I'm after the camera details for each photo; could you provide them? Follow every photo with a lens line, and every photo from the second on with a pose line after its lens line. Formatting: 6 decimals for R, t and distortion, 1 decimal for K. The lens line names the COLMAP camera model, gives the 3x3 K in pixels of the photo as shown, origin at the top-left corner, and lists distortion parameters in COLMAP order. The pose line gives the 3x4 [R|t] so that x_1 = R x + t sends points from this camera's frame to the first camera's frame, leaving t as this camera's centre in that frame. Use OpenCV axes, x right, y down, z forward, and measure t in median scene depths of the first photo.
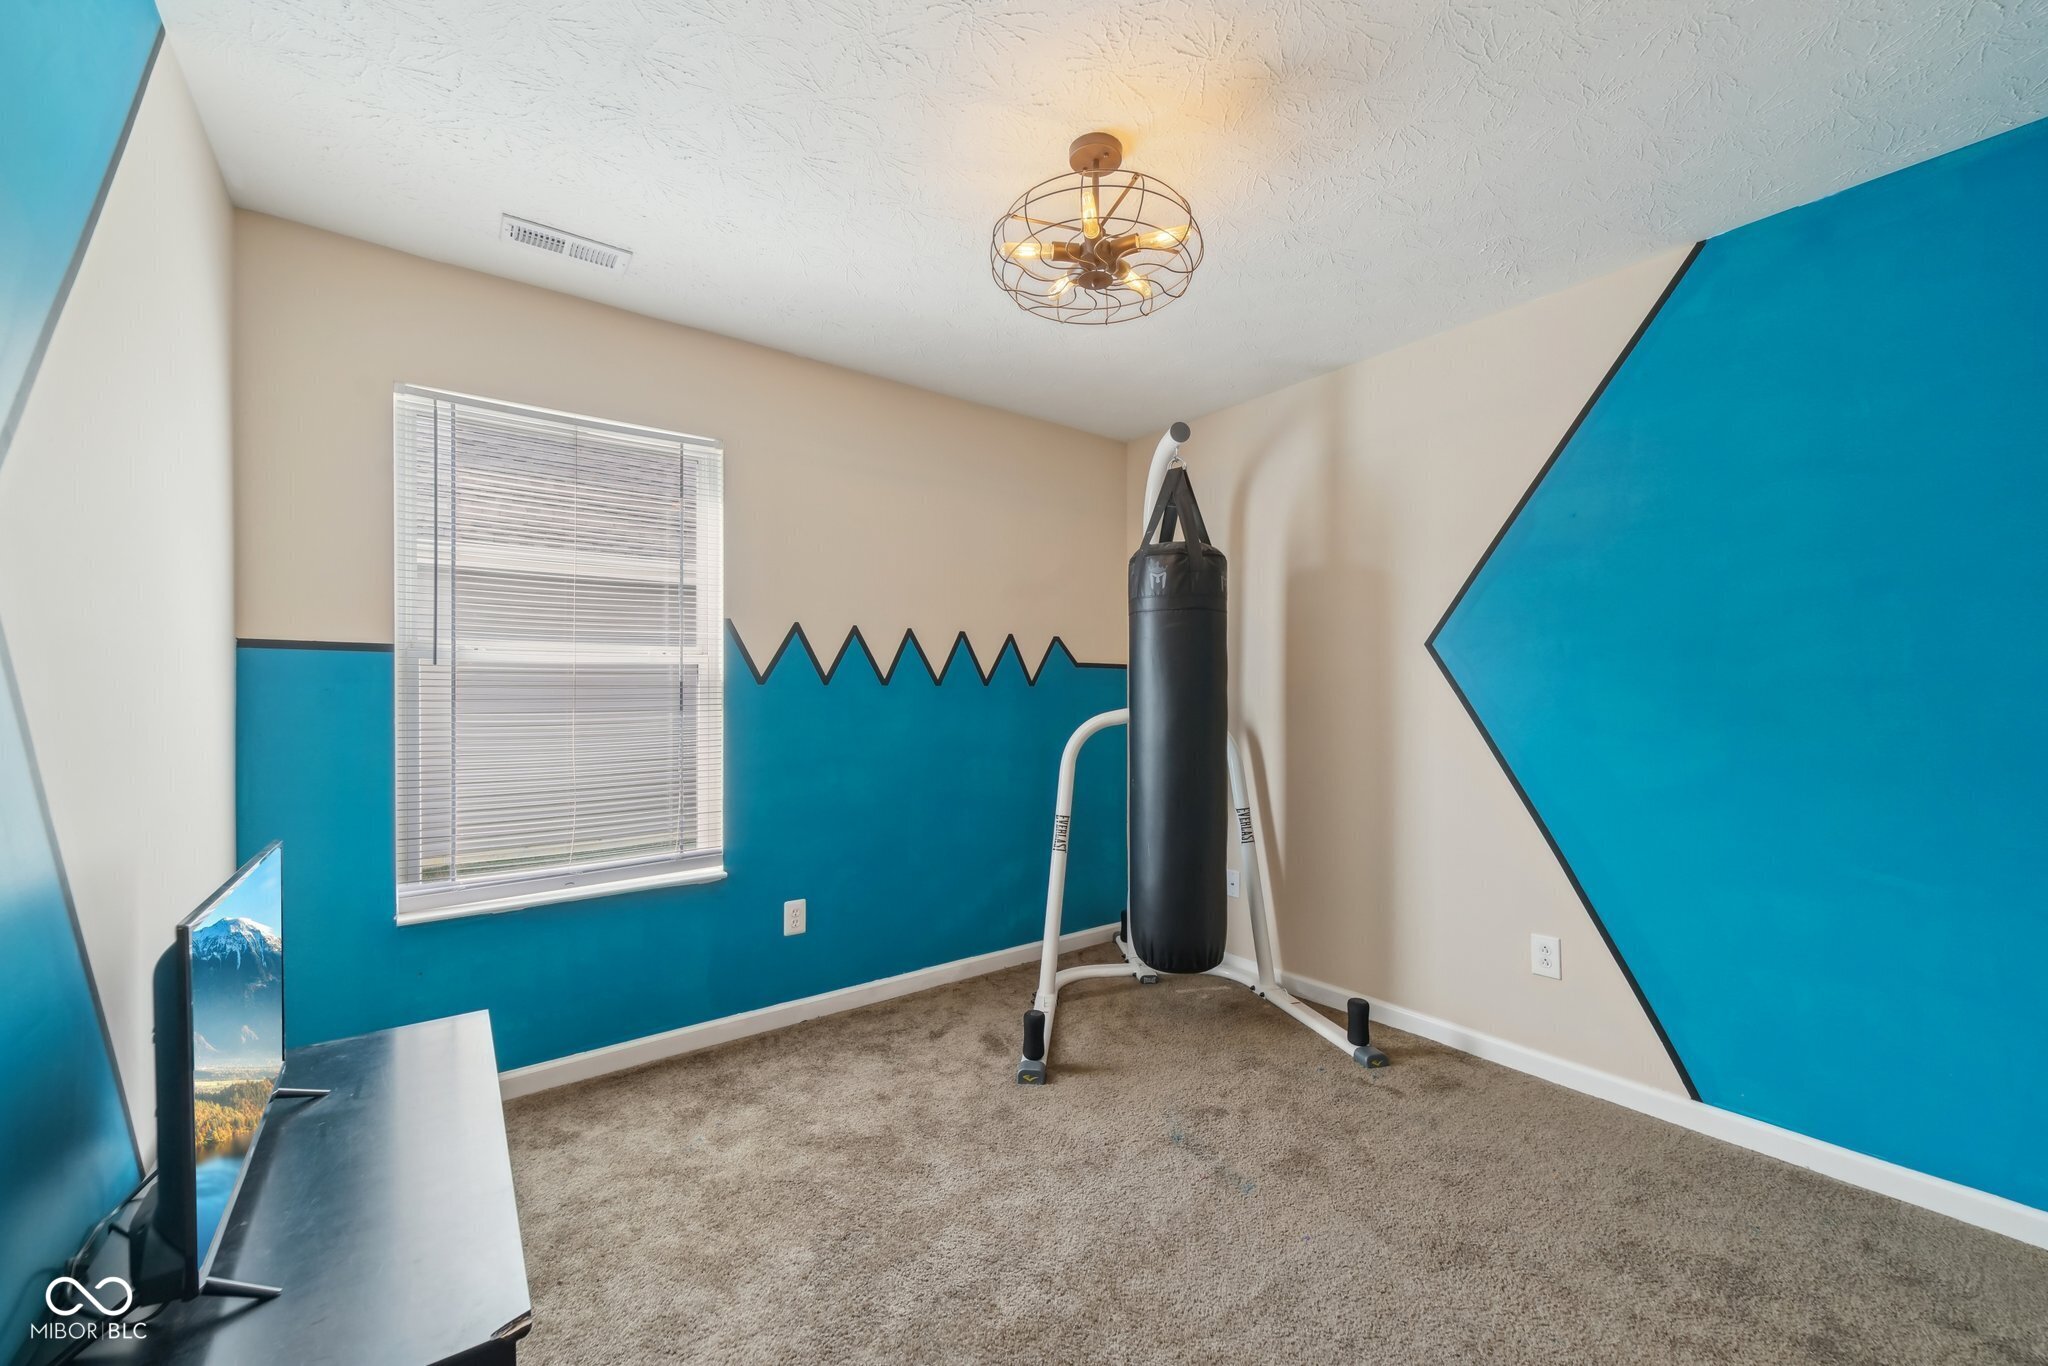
lens RADIAL K [[803.5, 0, 1032.1], [0, 803.5, 708.4], [0, 0, 1]] dist [0.015696, -0.000043]
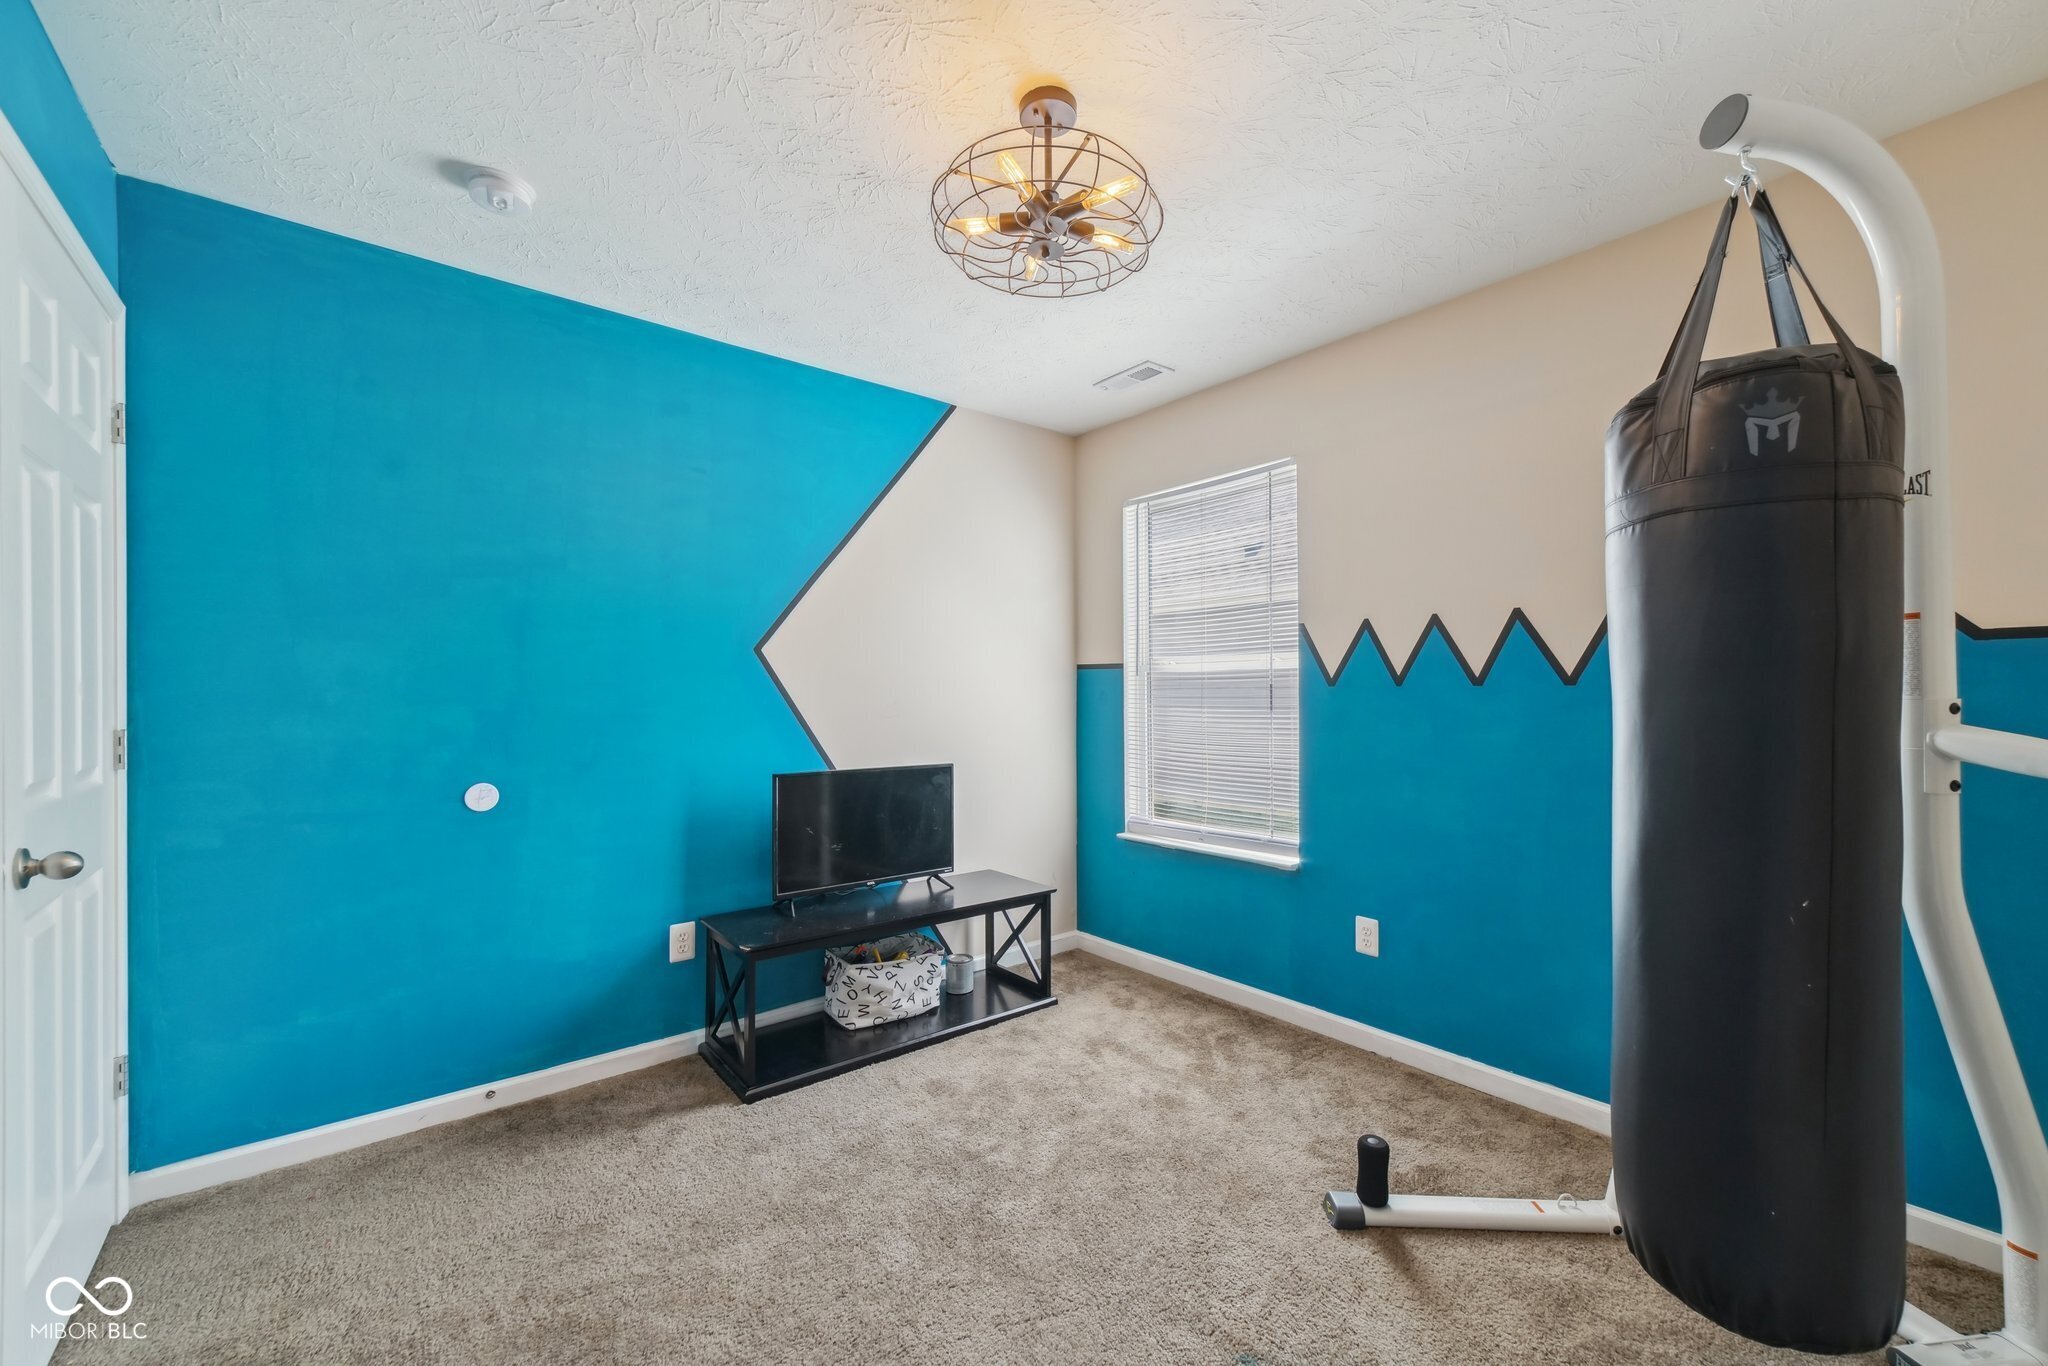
lens RADIAL K [[803.5, 0, 1032.1], [0, 803.5, 708.4], [0, 0, 1]] dist [0.015696, -0.000043]
pose [[0.052356, 0.024981, -0.998316, 0.662626], [-0.016085, 0.999578, 0.024169, -0.021559], [0.998499, 0.014793, 0.052736, 0.609460]]
